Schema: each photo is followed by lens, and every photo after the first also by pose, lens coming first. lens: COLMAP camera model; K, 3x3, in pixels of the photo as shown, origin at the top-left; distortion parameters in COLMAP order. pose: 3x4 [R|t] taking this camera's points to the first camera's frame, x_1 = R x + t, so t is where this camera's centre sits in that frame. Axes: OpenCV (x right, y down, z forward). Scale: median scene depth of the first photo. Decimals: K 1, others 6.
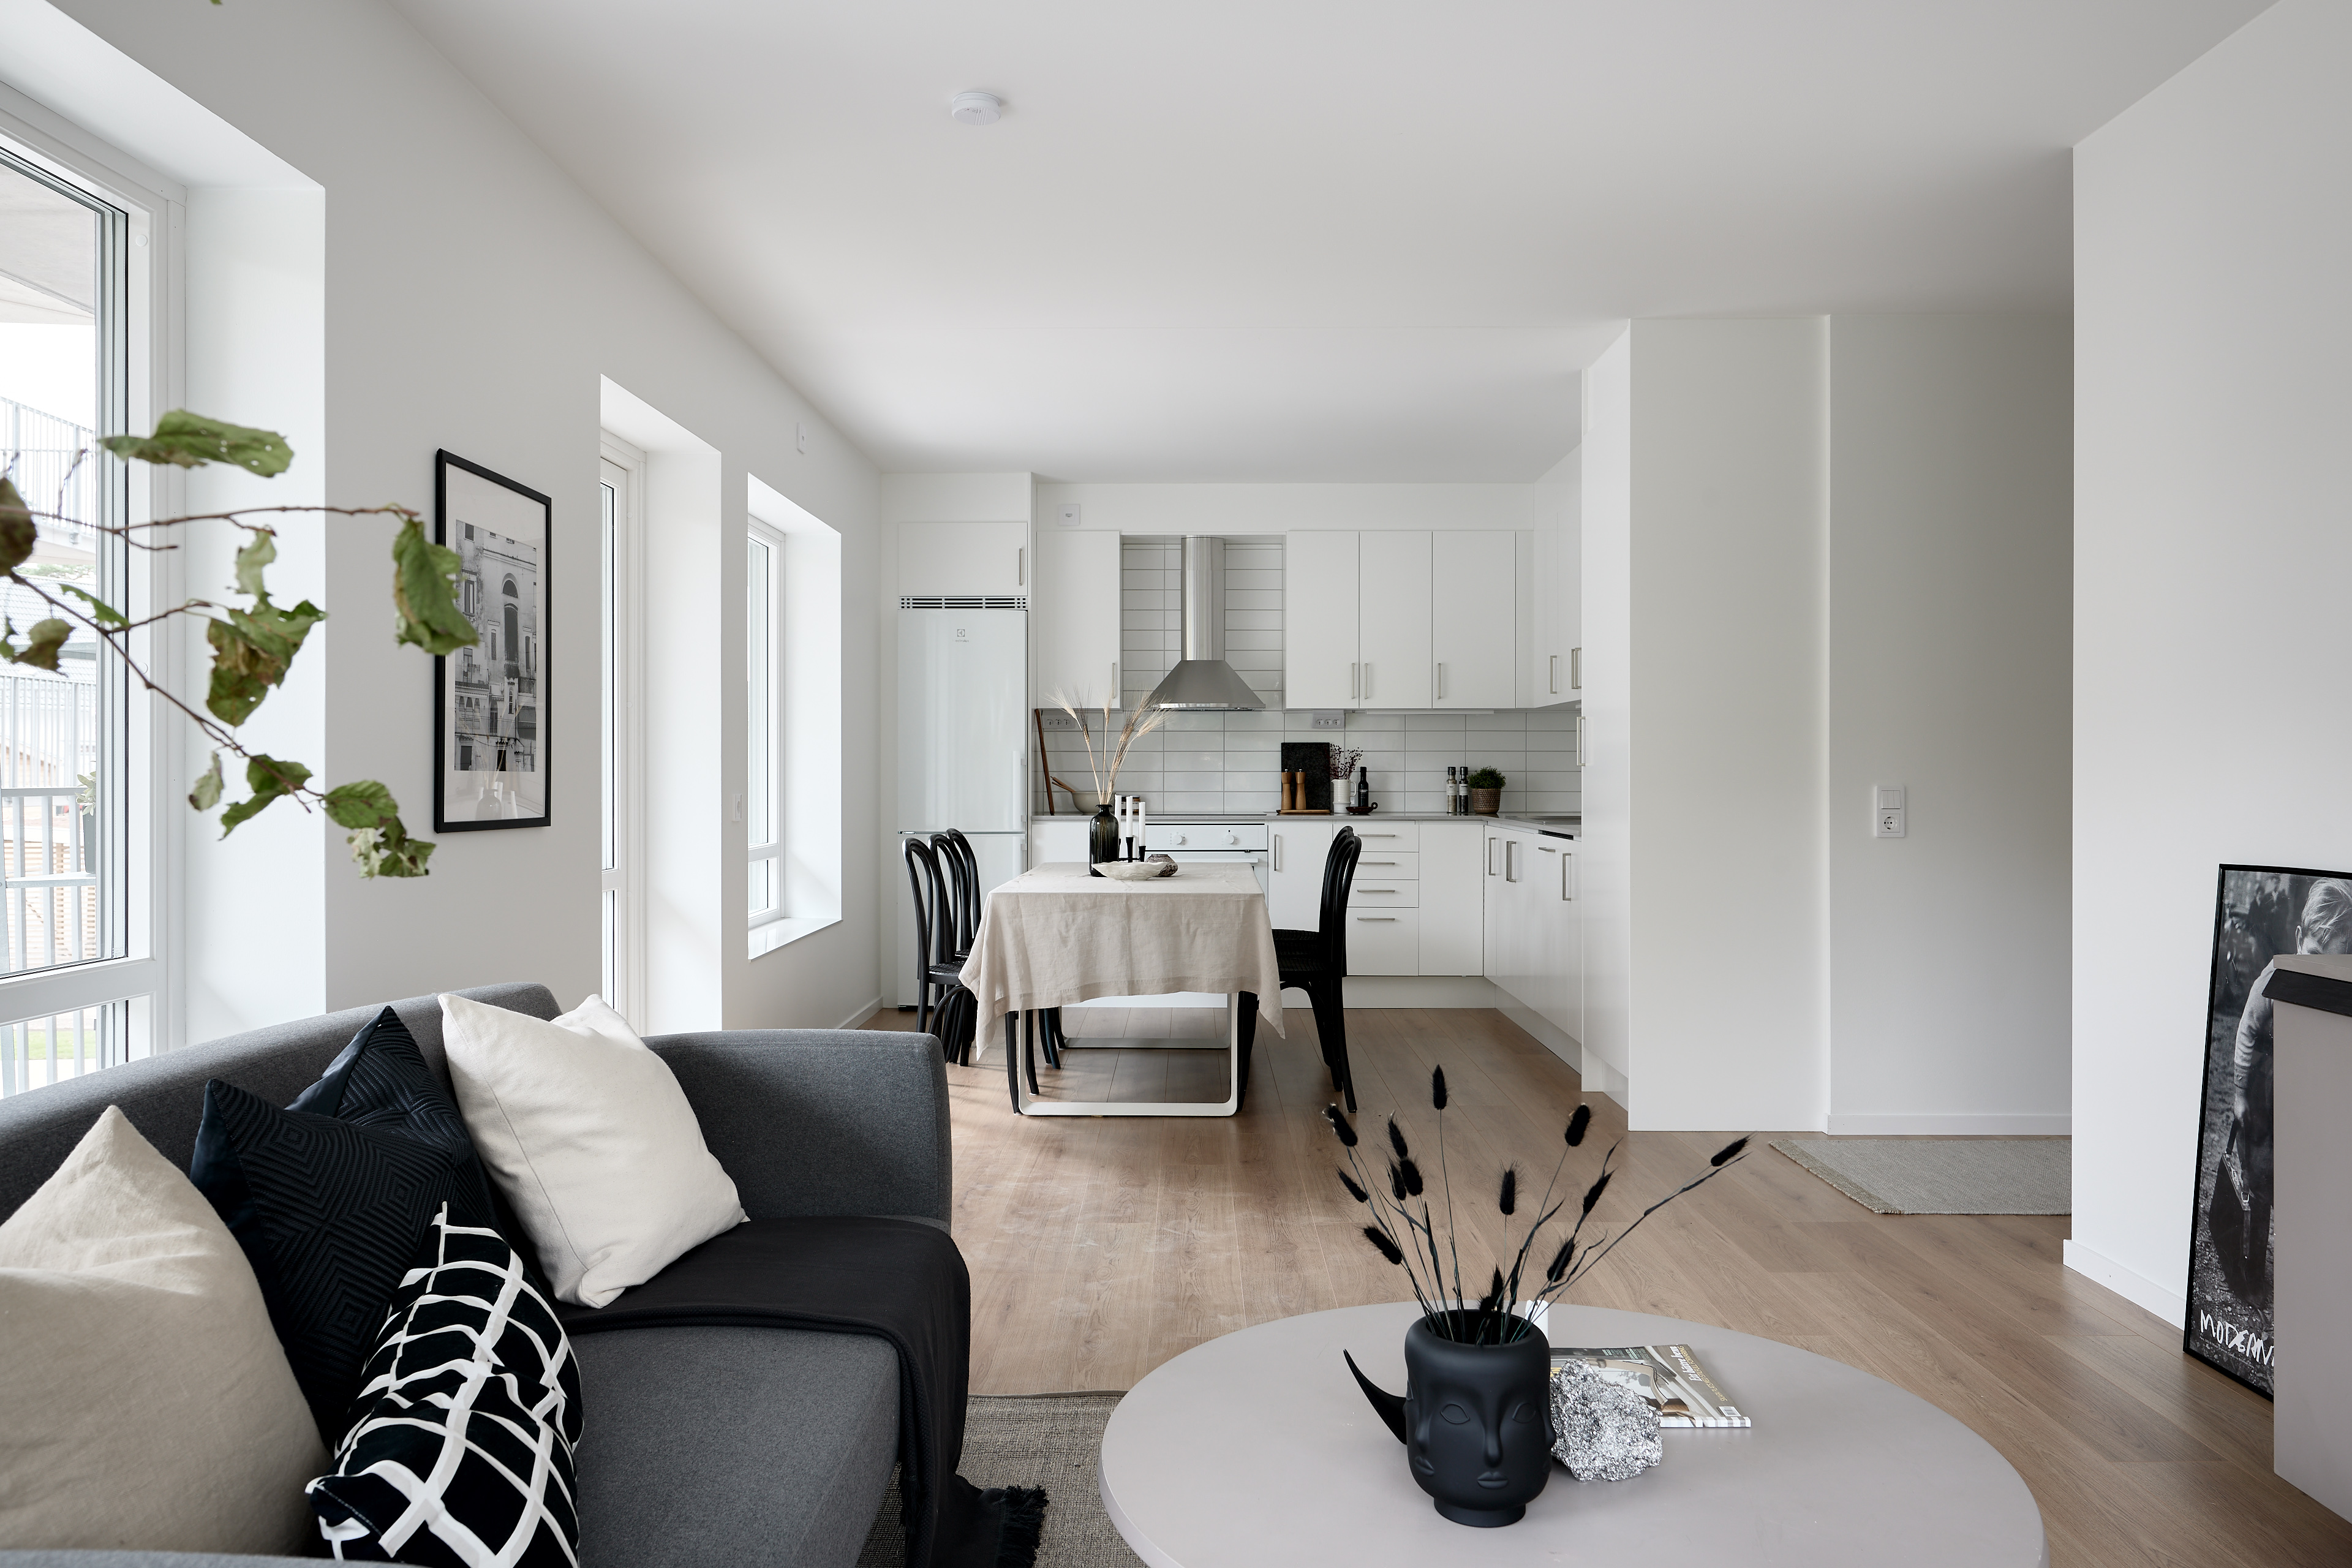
lens RADIAL K [[1630.3, 0, 1176.0], [0, 1630.3, 784.0], [0, 0, 1]] dist [-0.000526, -0.003897]
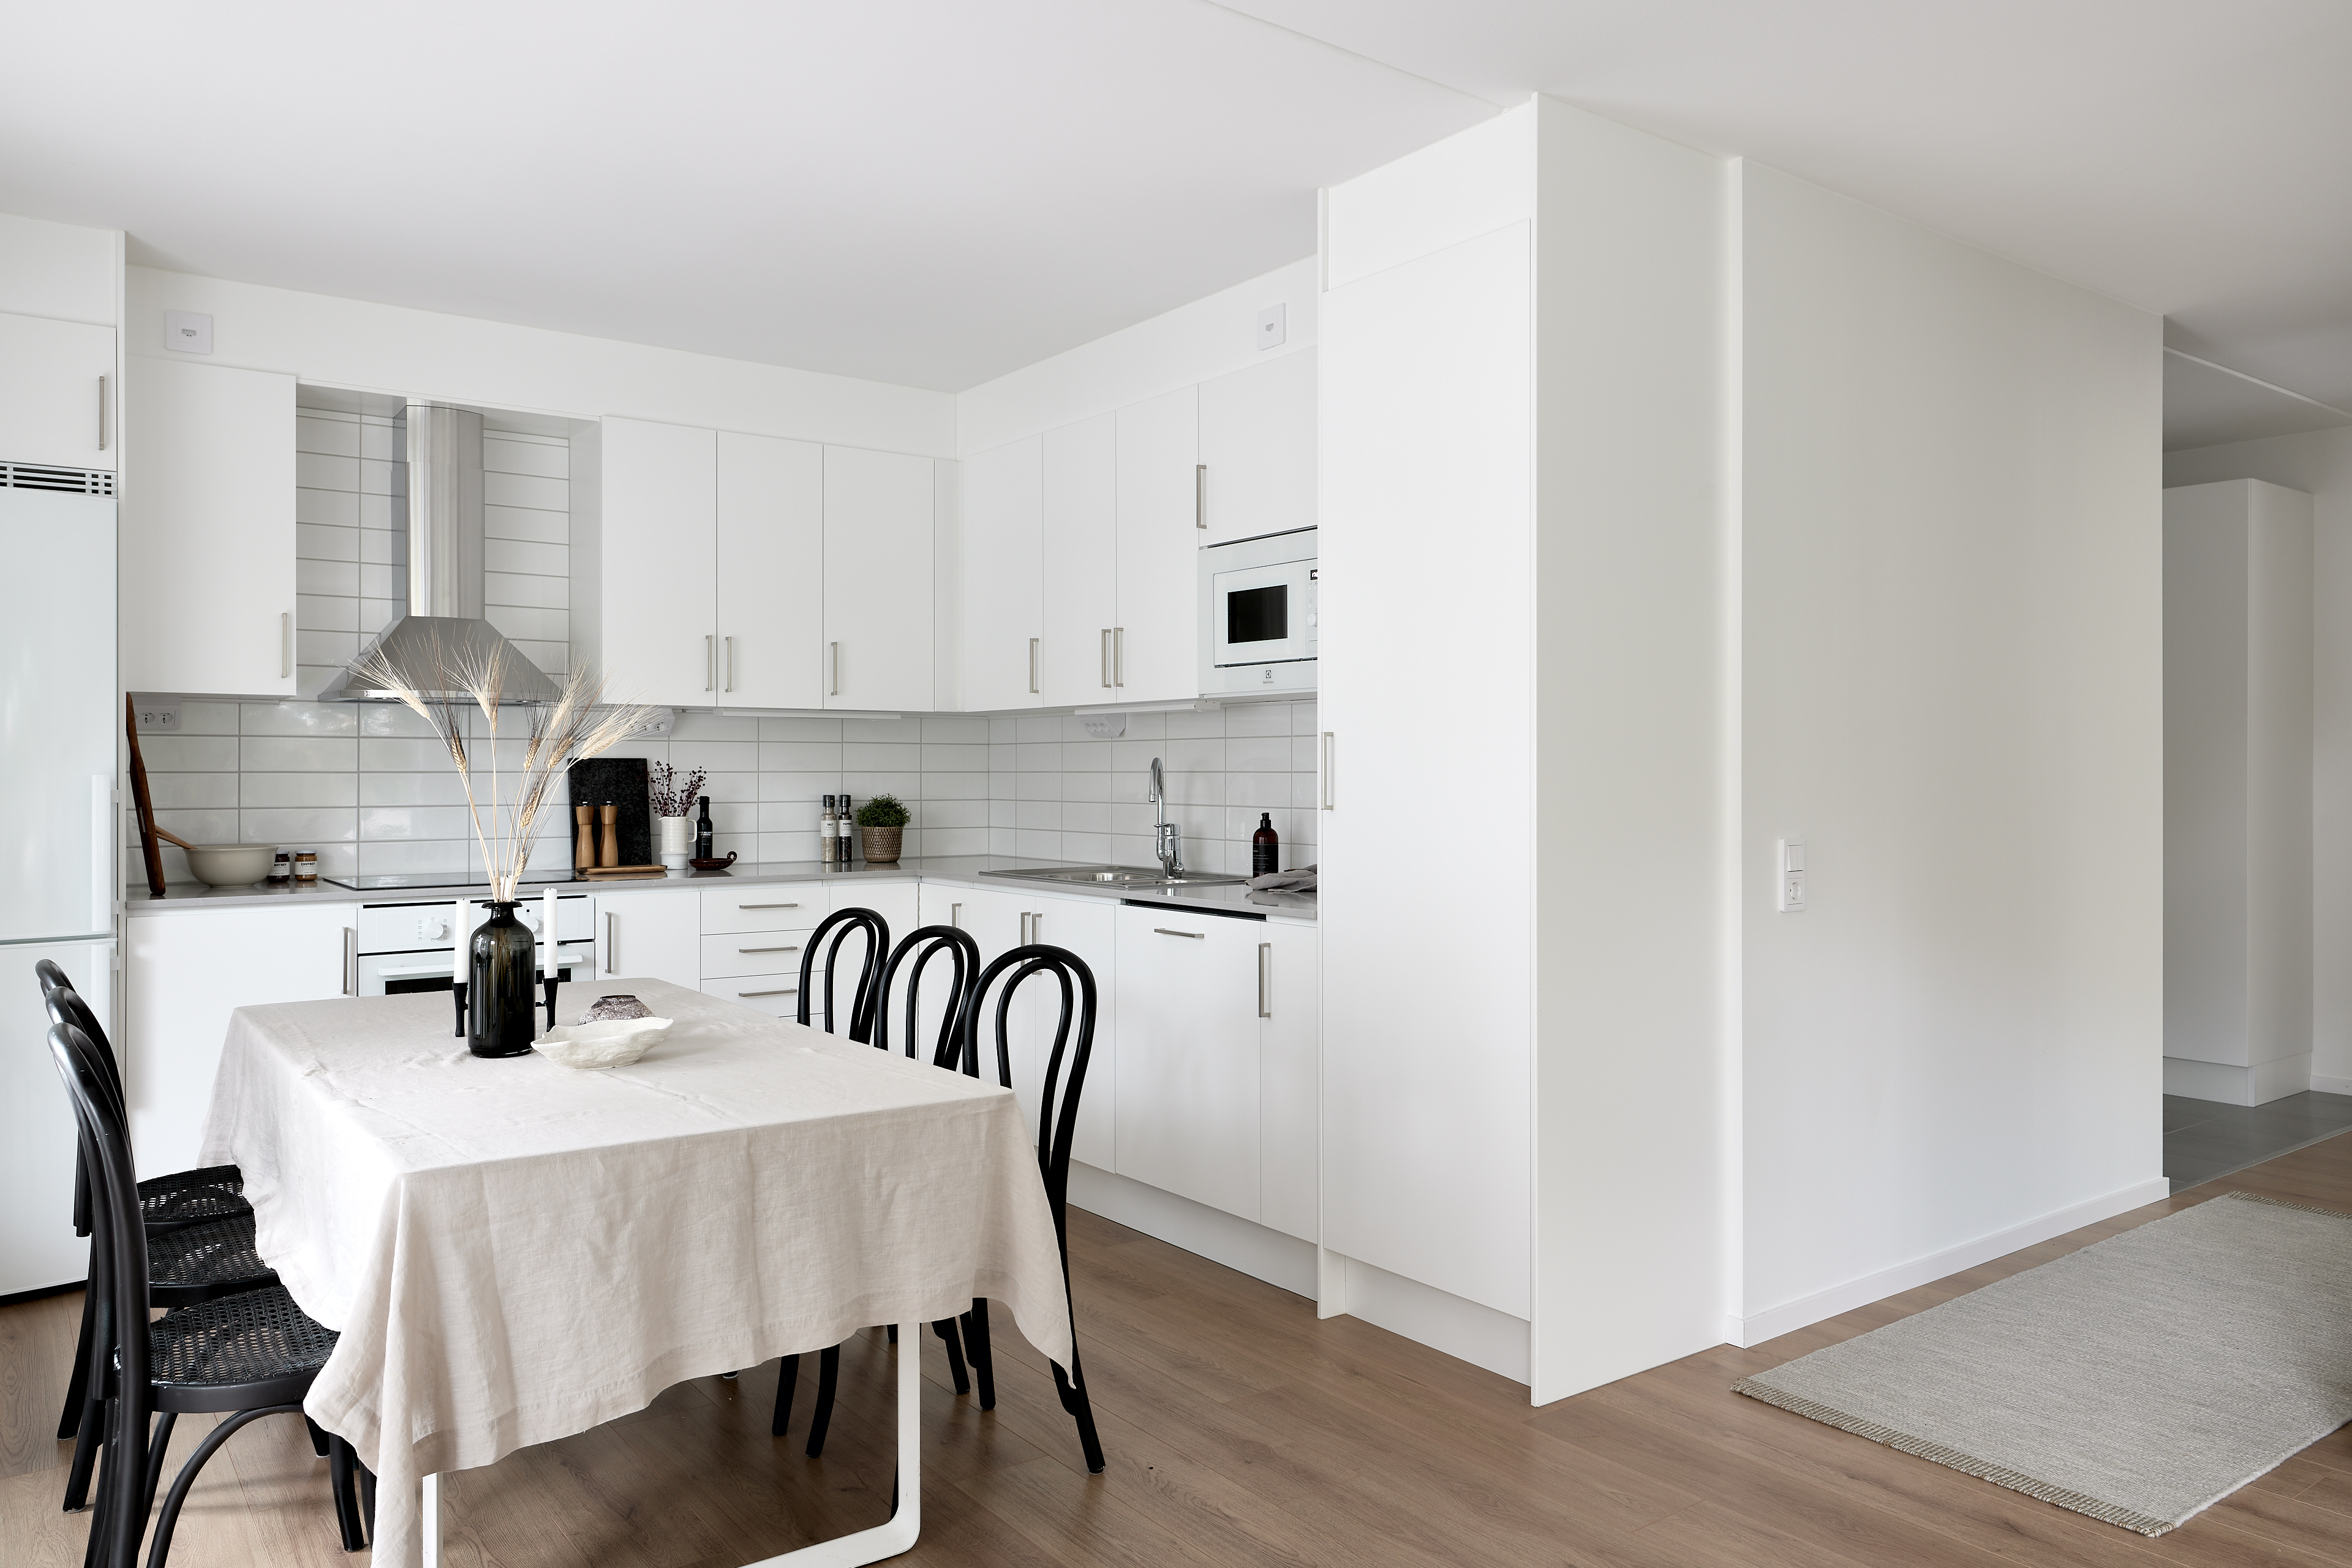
lens RADIAL K [[1630.3, 0, 1176.0], [0, 1630.3, 784.0], [0, 0, 1]] dist [-0.000526, -0.003897]
pose [[0.800760, -0.004324, 0.598970, -0.130627], [0.005053, 0.999987, 0.000464, -0.015652], [-0.598964, 0.002655, 0.800772, 0.388556]]
